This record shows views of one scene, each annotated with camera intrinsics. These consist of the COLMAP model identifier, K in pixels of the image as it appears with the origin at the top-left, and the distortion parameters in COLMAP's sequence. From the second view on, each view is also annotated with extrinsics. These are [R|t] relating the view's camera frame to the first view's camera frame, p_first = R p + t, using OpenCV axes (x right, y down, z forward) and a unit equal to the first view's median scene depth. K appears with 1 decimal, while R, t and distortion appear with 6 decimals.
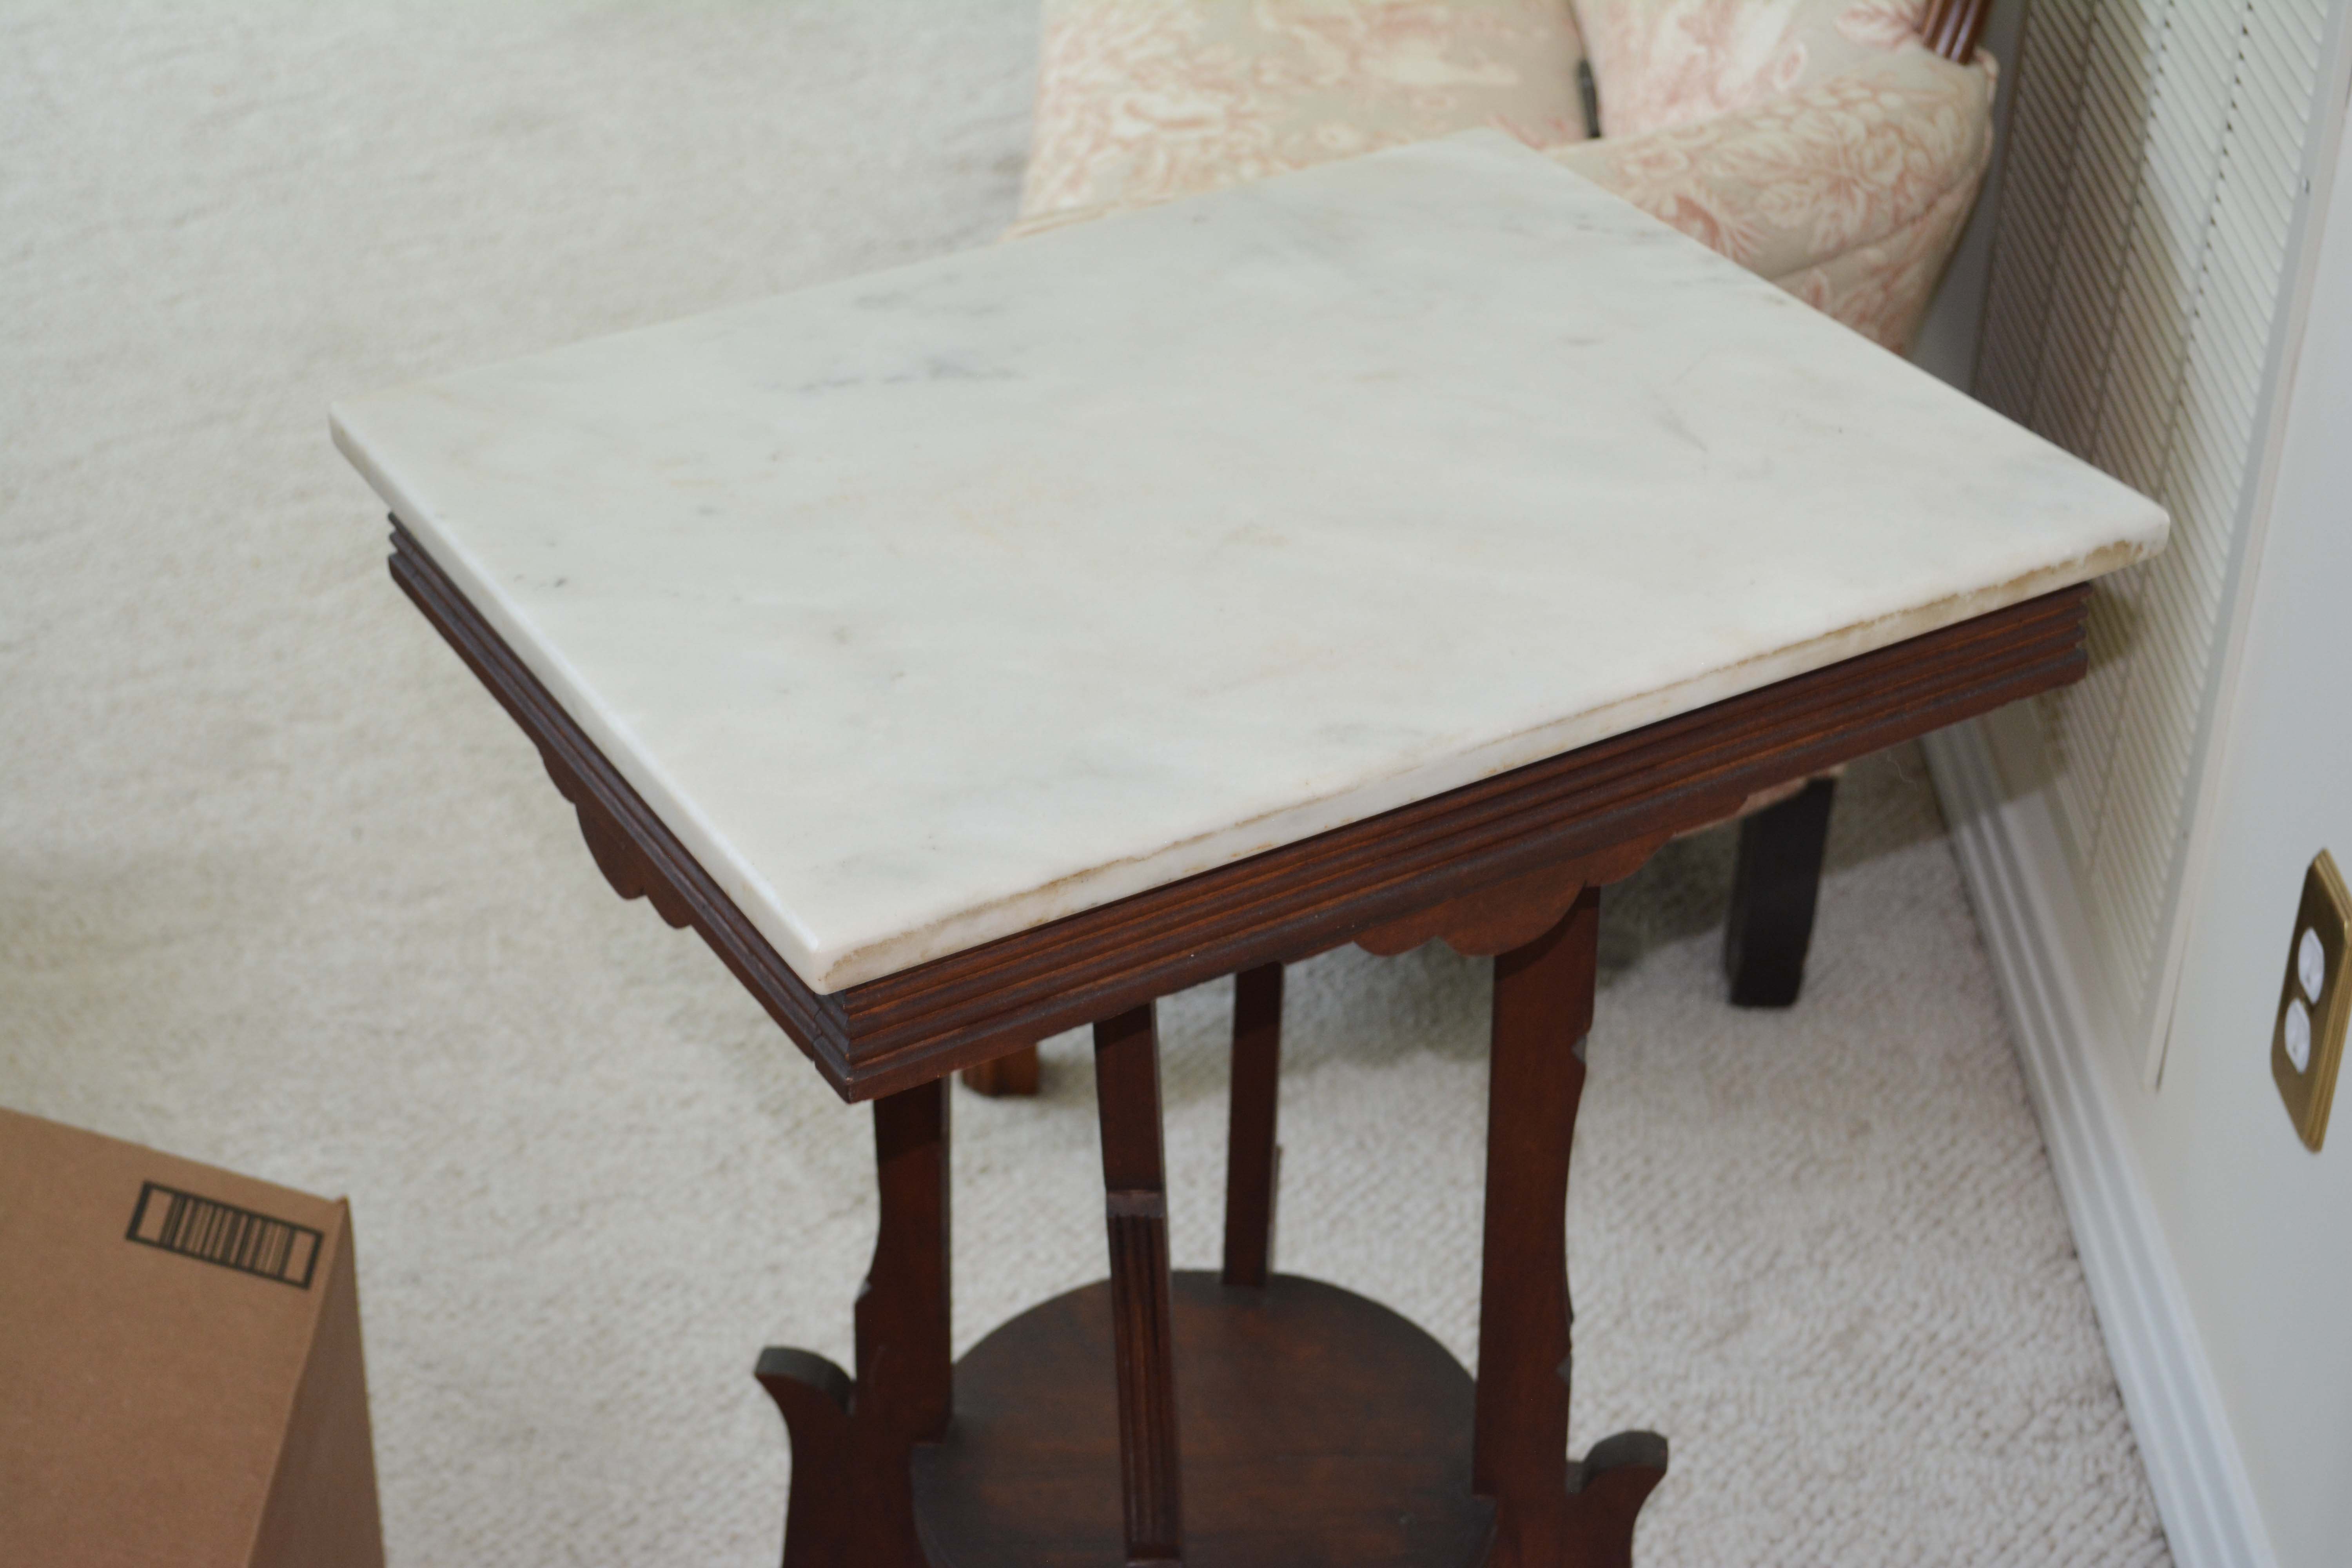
lens RADIAL K [[2610.7, 0, 1172.9], [0, 2610.7, 784.1], [0, 0, 1]] dist [-0.000017, 0.000000]
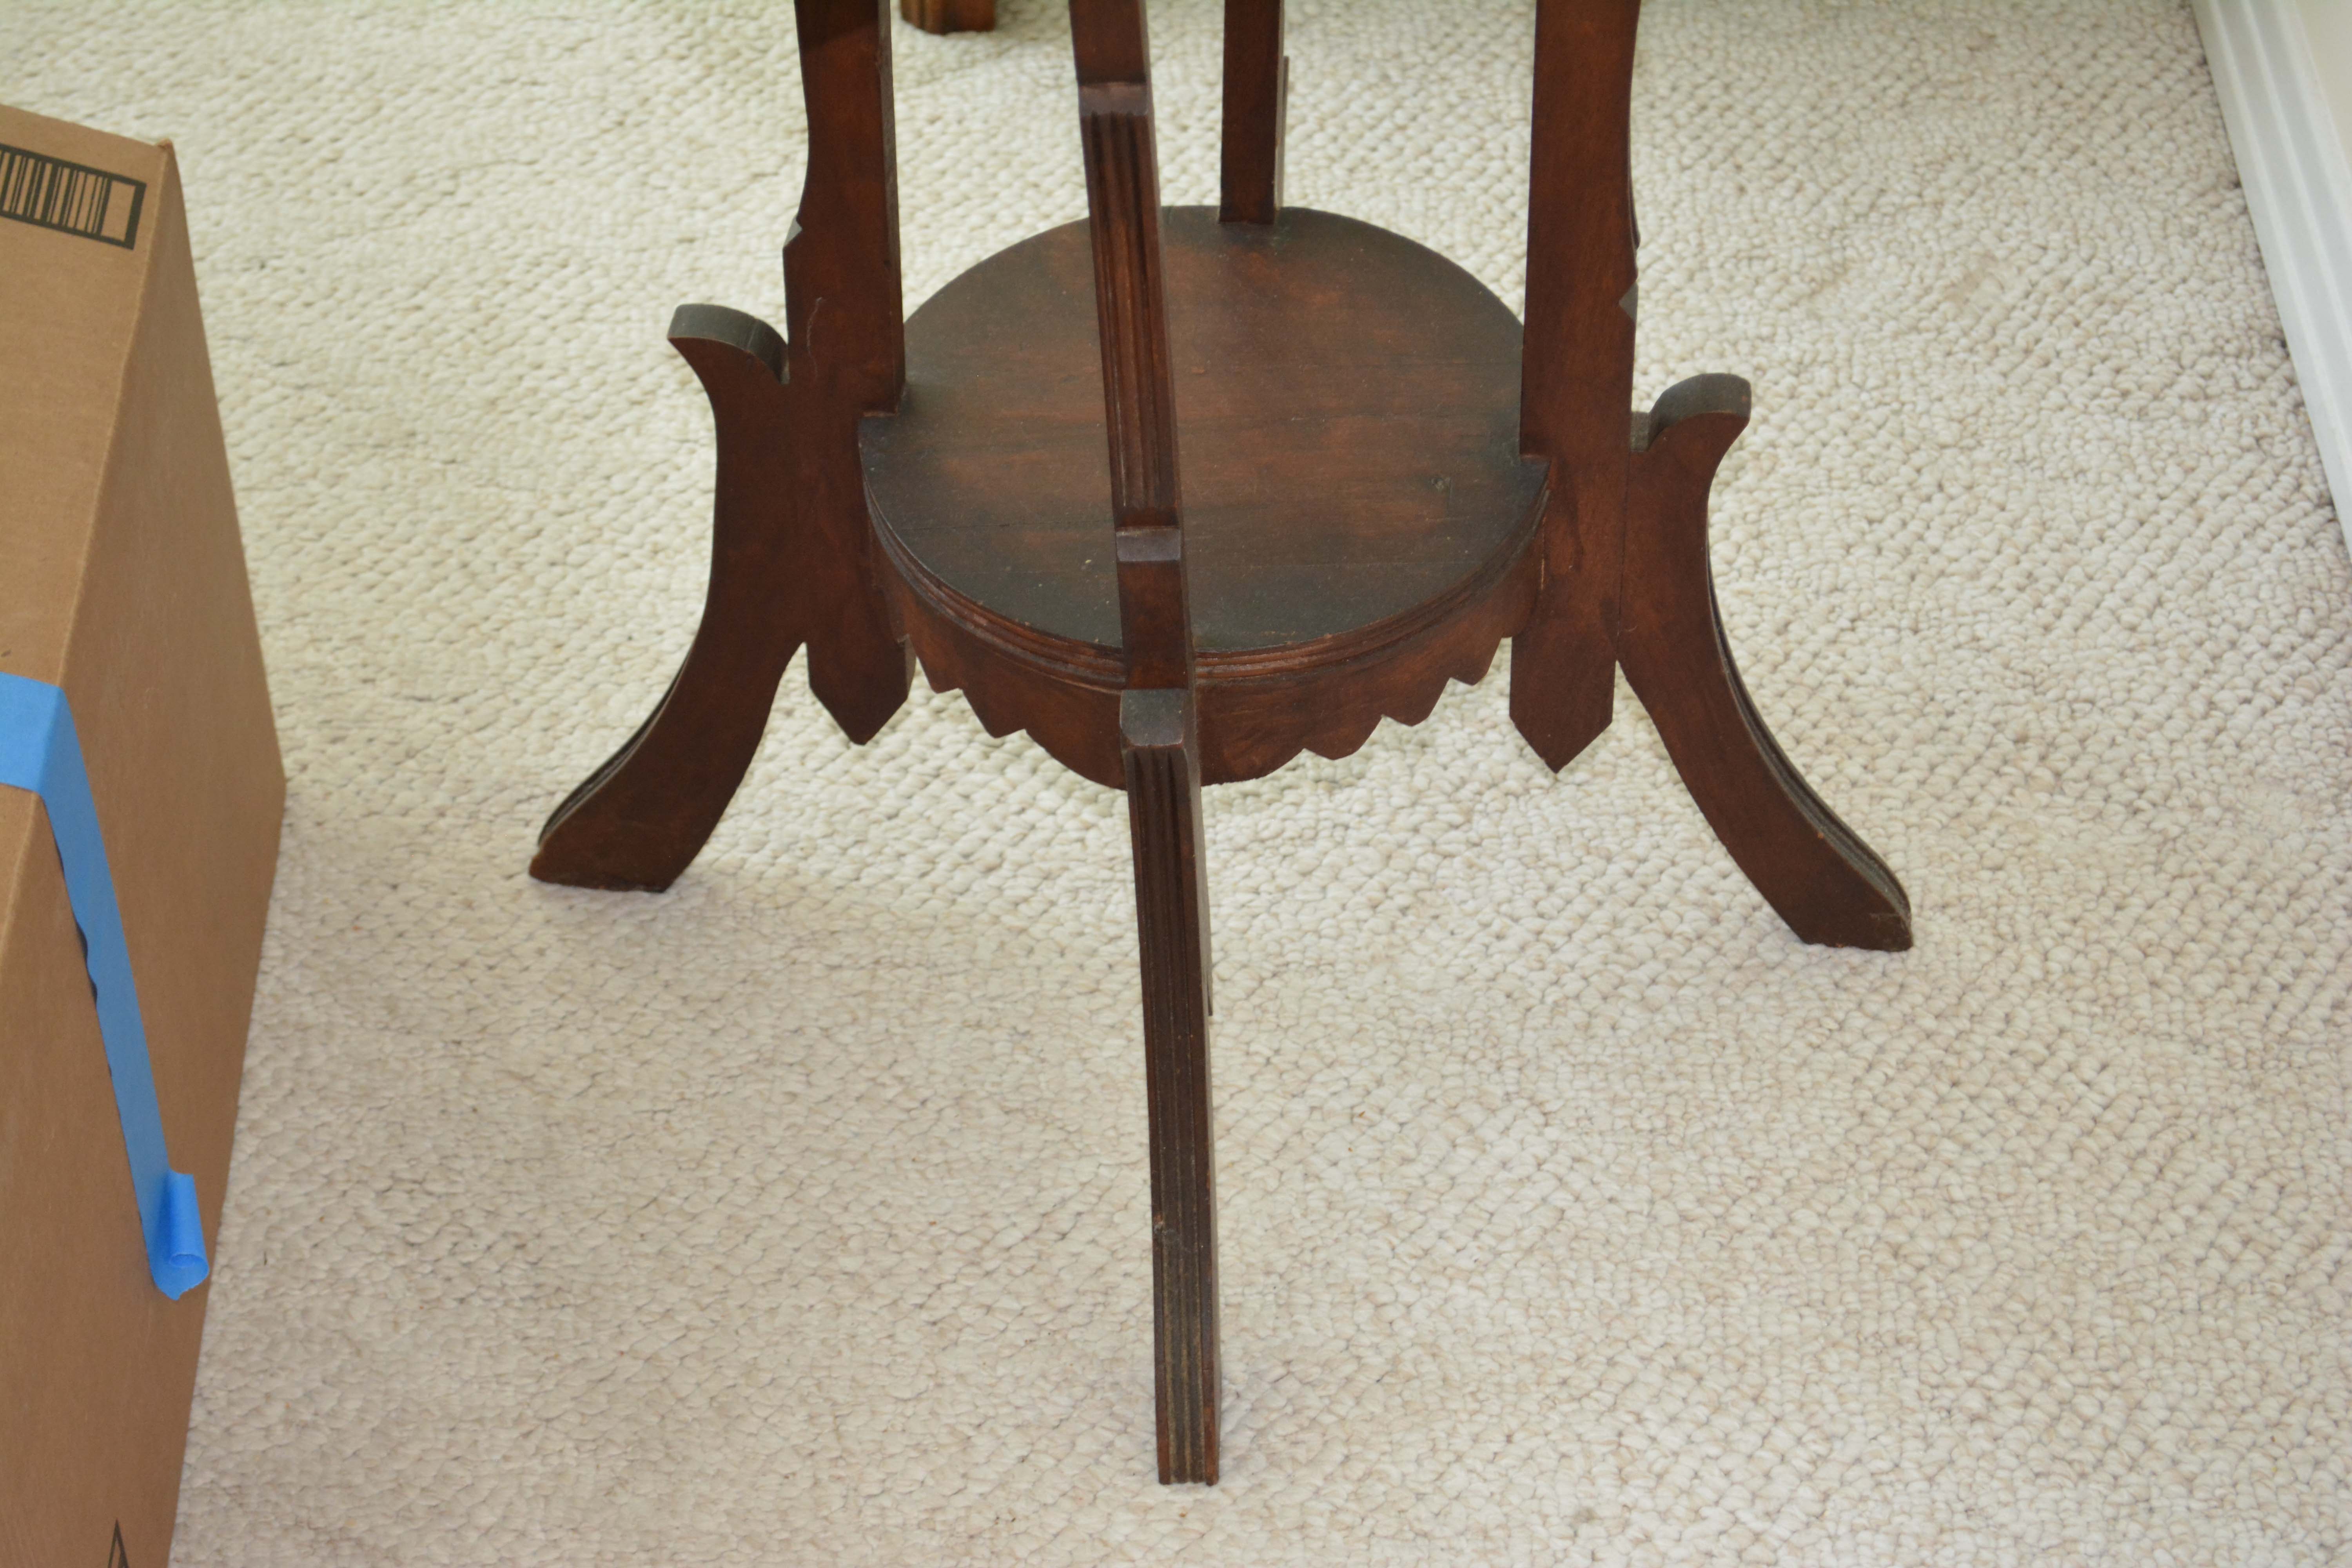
lens RADIAL K [[3059.3, 0, 1178.4], [0, 3059.3, 783.9], [0, 0, 1]] dist [0.018318, 0.000000]
pose [[0.999715, -0.023871, 0.000987, -0.000076], [0.023433, 0.987747, 0.154297, 0.213234], [-0.004658, -0.154230, 0.988024, -0.002335]]
